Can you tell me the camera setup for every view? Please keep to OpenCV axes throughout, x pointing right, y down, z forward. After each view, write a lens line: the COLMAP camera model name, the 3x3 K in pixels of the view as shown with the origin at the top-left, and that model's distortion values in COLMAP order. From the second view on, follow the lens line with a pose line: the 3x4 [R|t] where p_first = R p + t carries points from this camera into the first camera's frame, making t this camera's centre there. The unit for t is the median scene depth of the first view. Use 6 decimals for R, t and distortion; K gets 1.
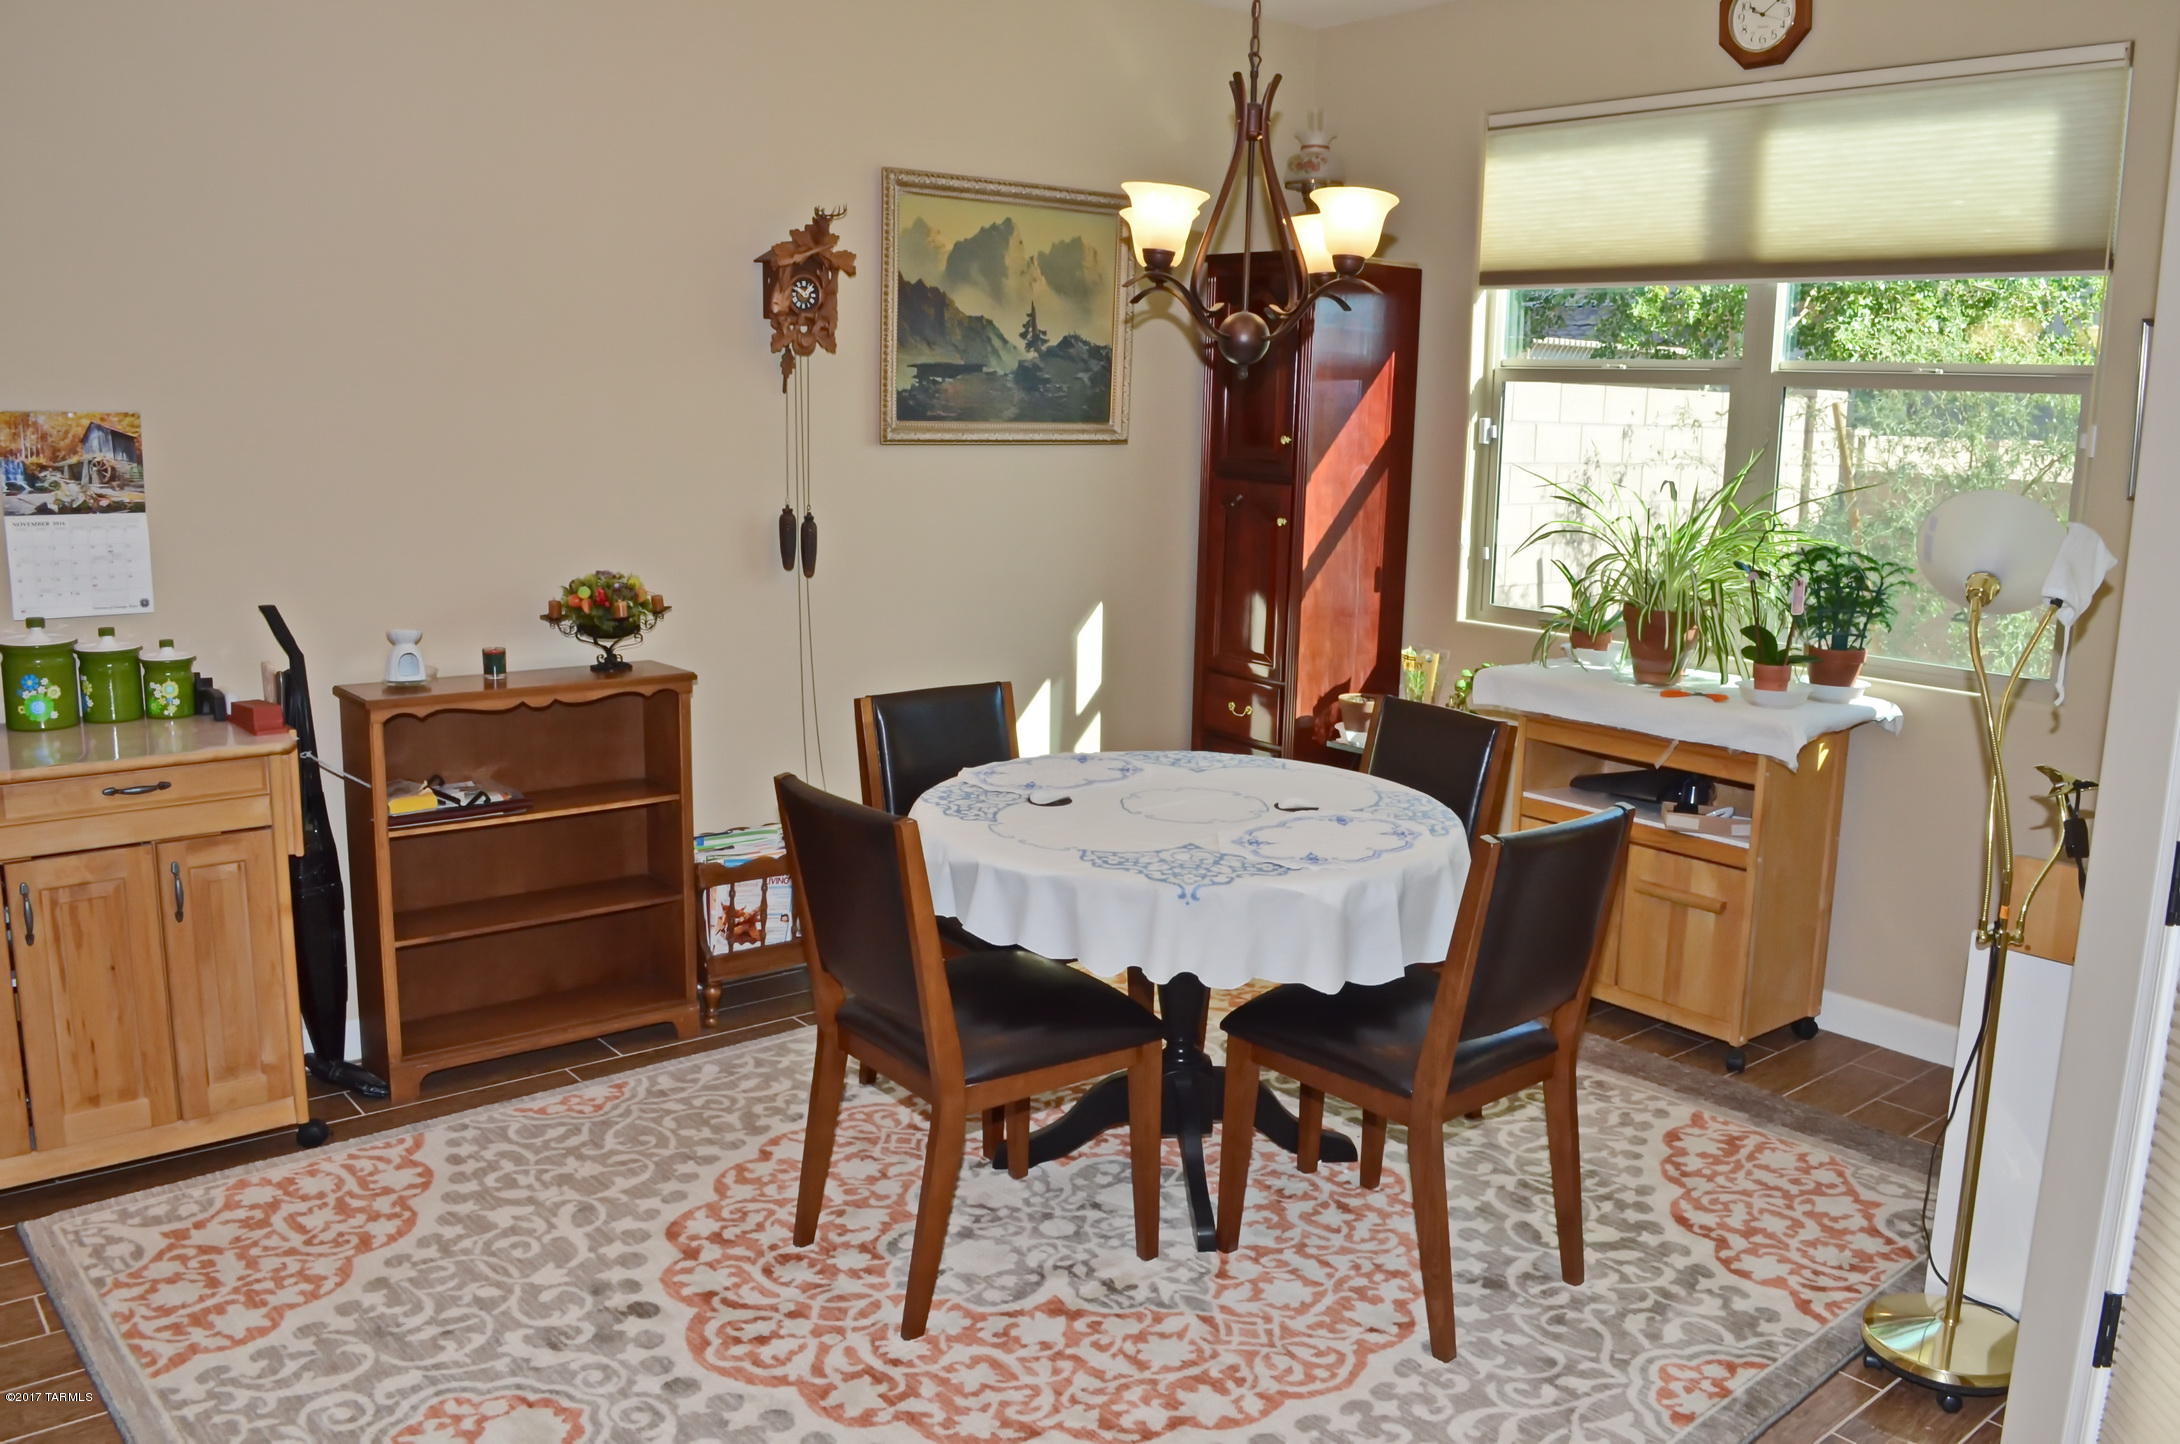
lens RADIAL K [[1734.4, 0, 1131.0], [0, 1734.4, 716.9], [0, 0, 1]] dist [-0.077953, 0.004356]
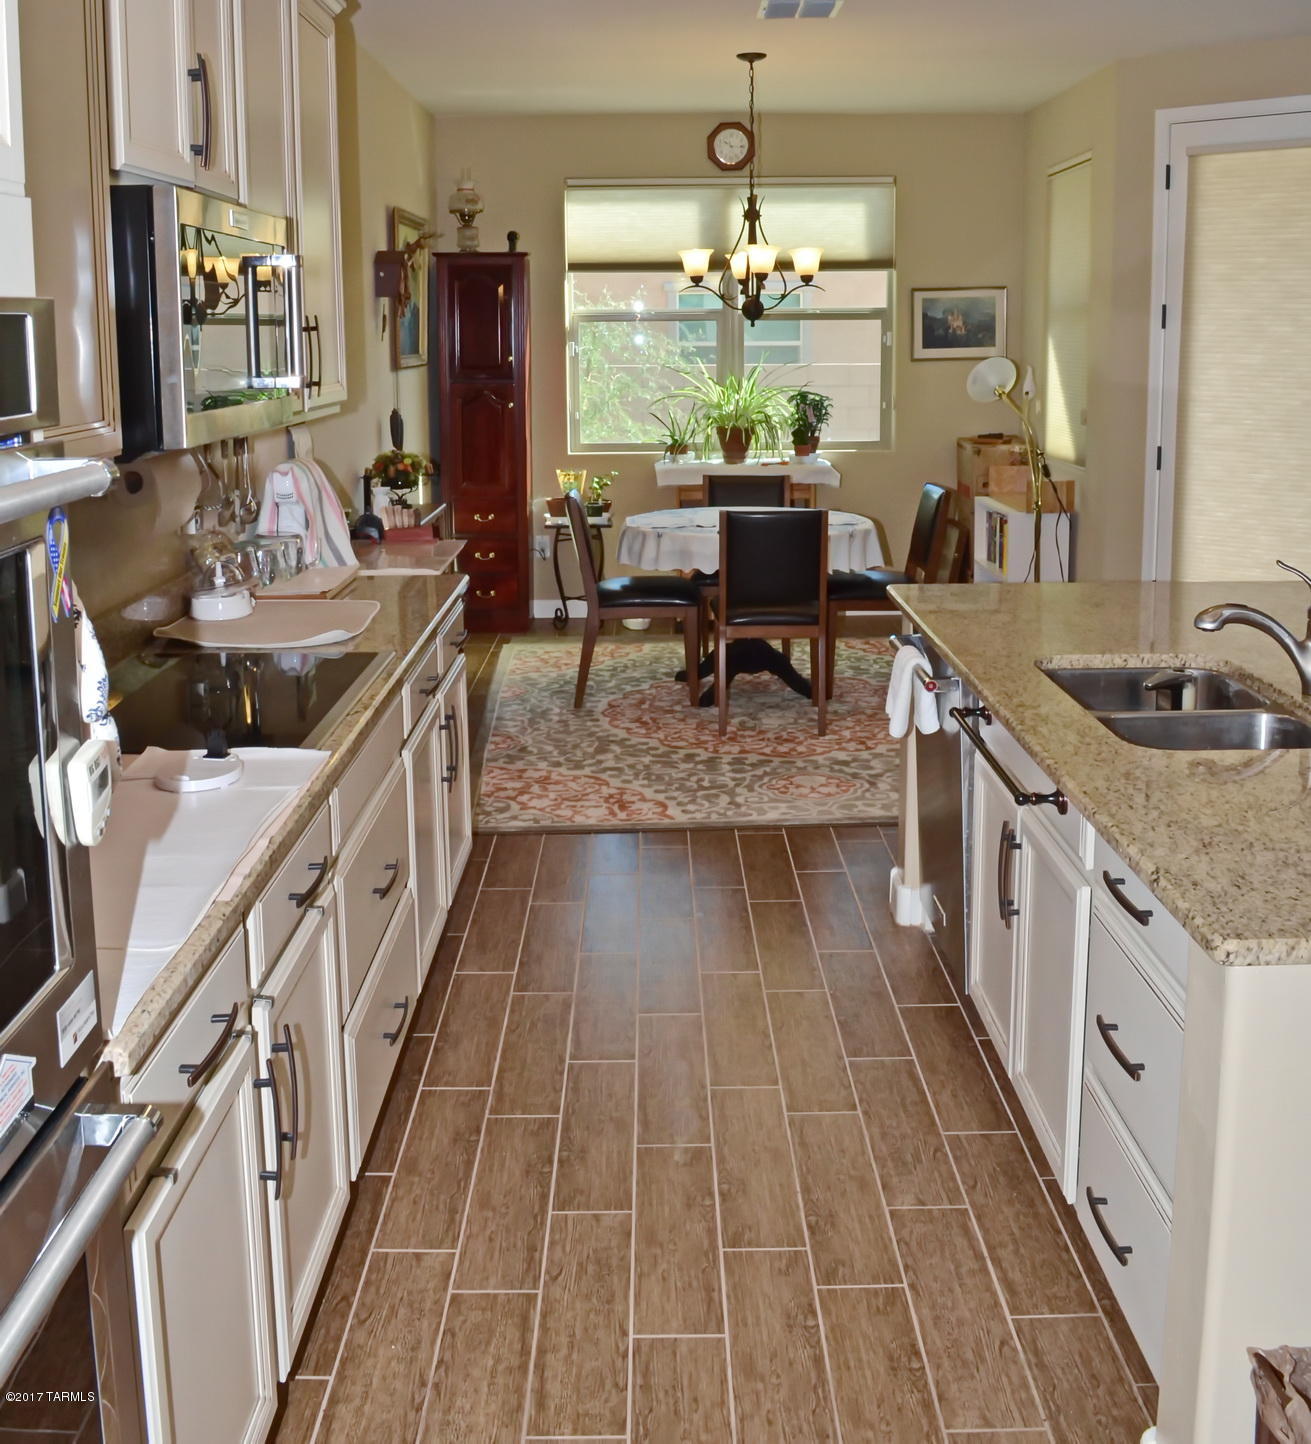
lens RADIAL K [[1590.1, 0, 689.5], [0, 1590.1, 586.5], [0, 0, 1]] dist [-0.116424, 0.000000]
pose [[0.629273, -0.152498, 0.762076, -1.293599], [0.164109, 0.984523, 0.061501, -0.001604], [-0.759661, 0.086363, 0.644560, -0.193110]]
